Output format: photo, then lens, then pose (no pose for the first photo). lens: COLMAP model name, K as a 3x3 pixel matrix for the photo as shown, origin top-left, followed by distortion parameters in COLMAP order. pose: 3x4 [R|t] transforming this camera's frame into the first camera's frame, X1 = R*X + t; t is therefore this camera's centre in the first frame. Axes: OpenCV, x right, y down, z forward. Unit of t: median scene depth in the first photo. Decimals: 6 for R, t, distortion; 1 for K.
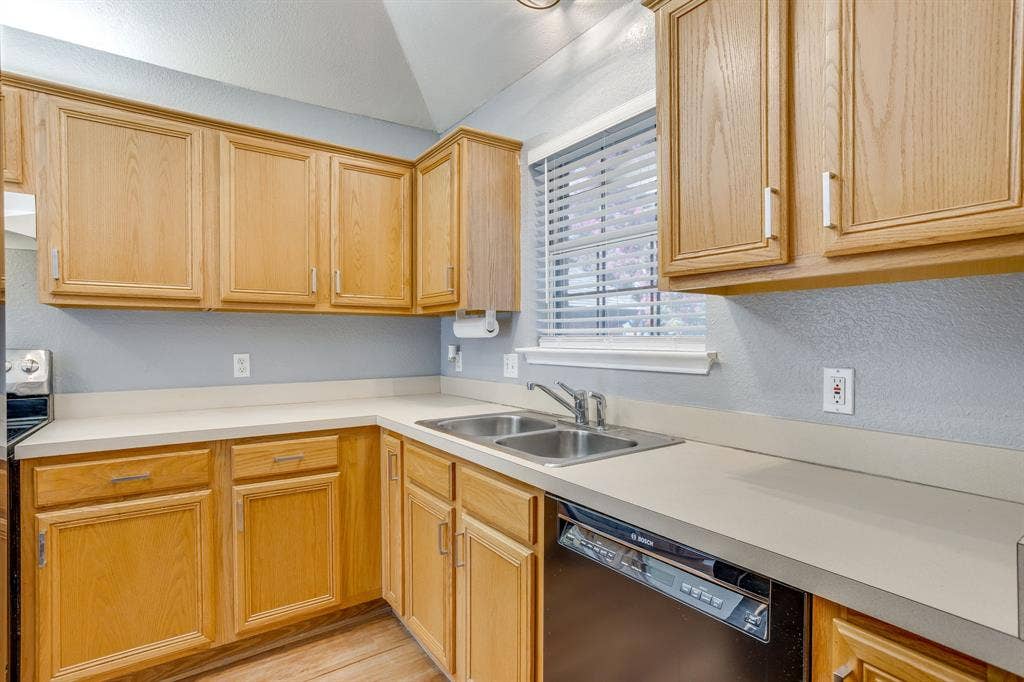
lens RADIAL K [[496.6, 0, 507.7], [0, 496.6, 346.9], [0, 0, 1]] dist [-0.039820, 0.018033]
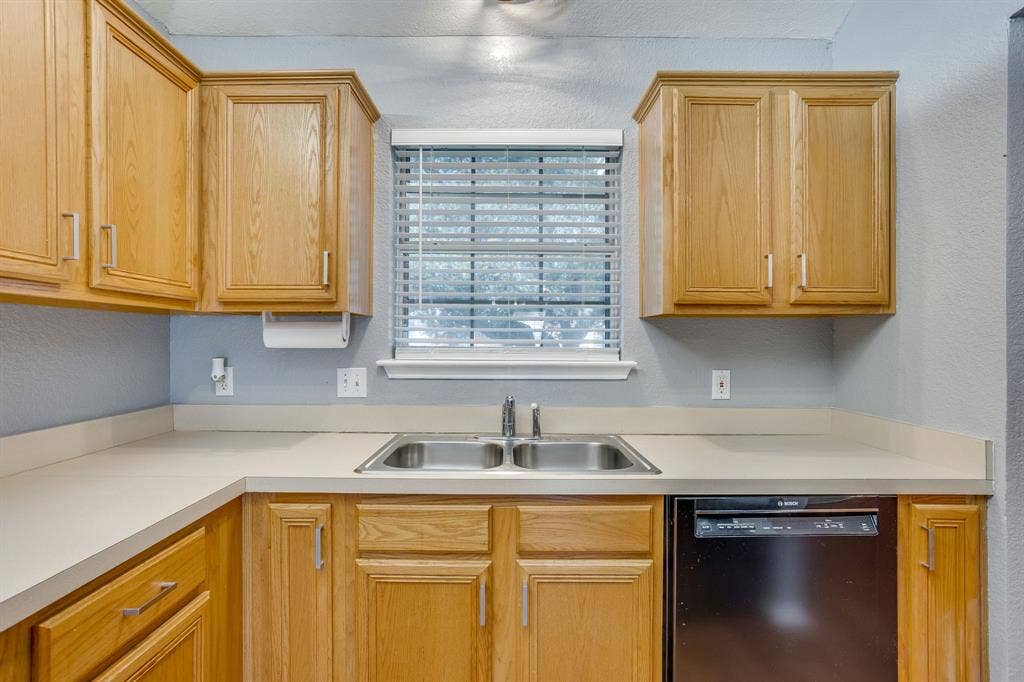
lens RADIAL K [[496.6, 0, 506.0], [0, 496.6, 341.3], [0, 0, 1]] dist [-0.039820, 0.018033]
pose [[0.578130, 0.003428, 0.815938, -0.593005], [0.008157, 0.999917, -0.009980, -0.022665], [-0.815904, 0.012426, 0.578054, 0.393500]]
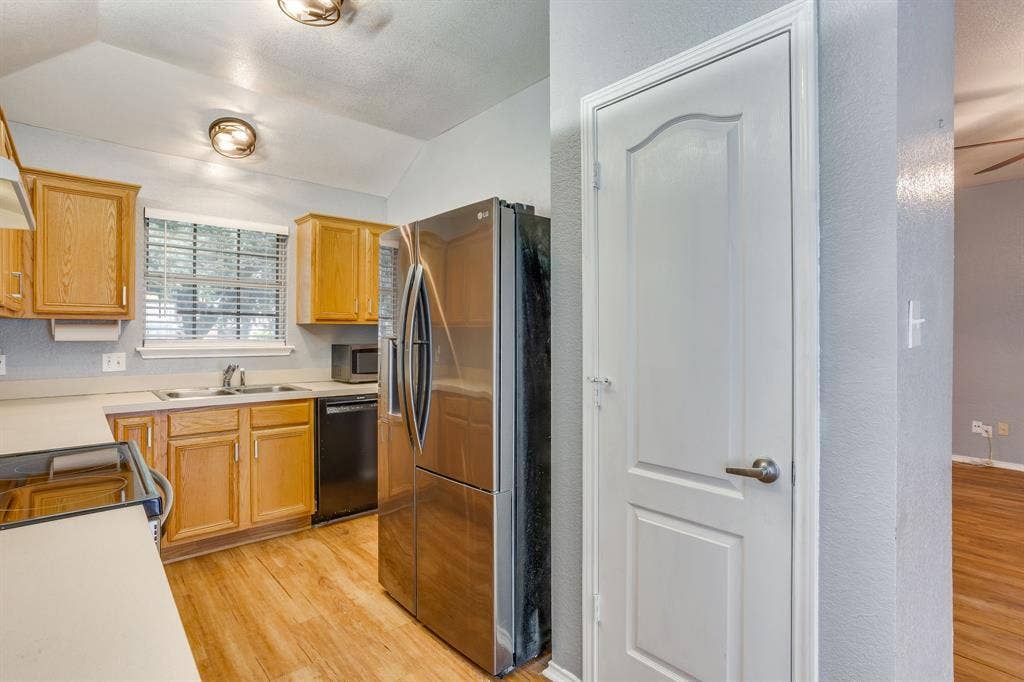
lens RADIAL K [[496.6, 0, 503.7], [0, 496.6, 332.2], [0, 0, 1]] dist [-0.039820, 0.018033]
pose [[-0.115519, 0.004107, 0.993297, -1.599957], [0.010557, 0.999940, -0.002907, -0.030245], [-0.993249, 0.010150, -0.115556, 0.173122]]
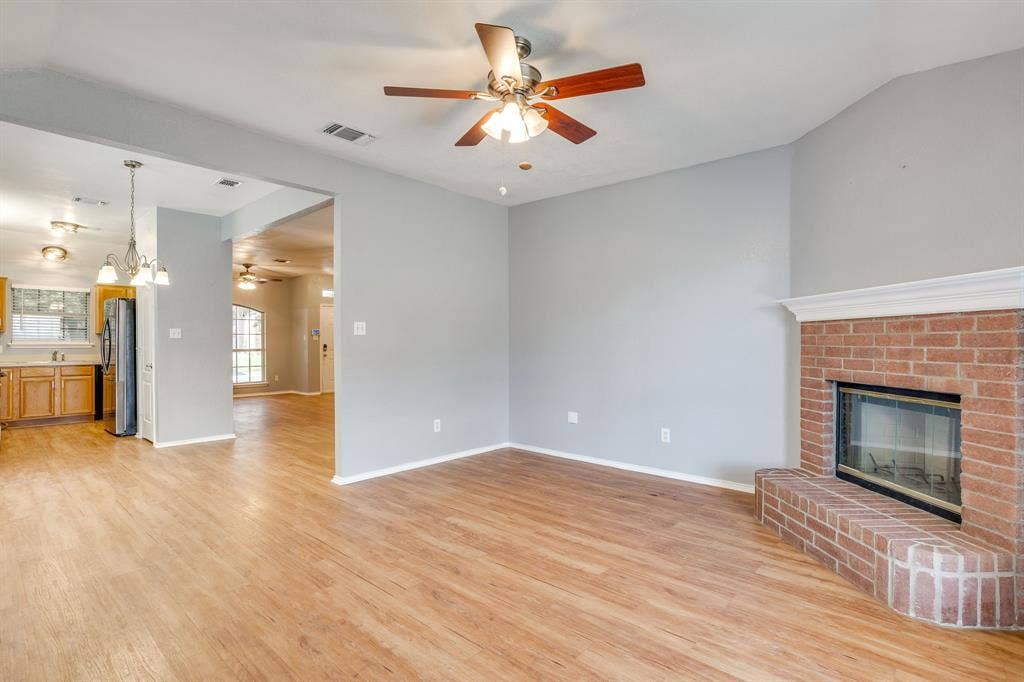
lens RADIAL K [[496.6, 0, 516.9], [0, 496.6, 341.0], [0, 0, 1]] dist [-0.039820, 0.018033]
pose [[-0.232208, 0.011014, 0.972604, -4.270295], [0.021485, 0.999750, -0.006192, 0.082975], [-0.972429, 0.019459, -0.232387, -1.656103]]
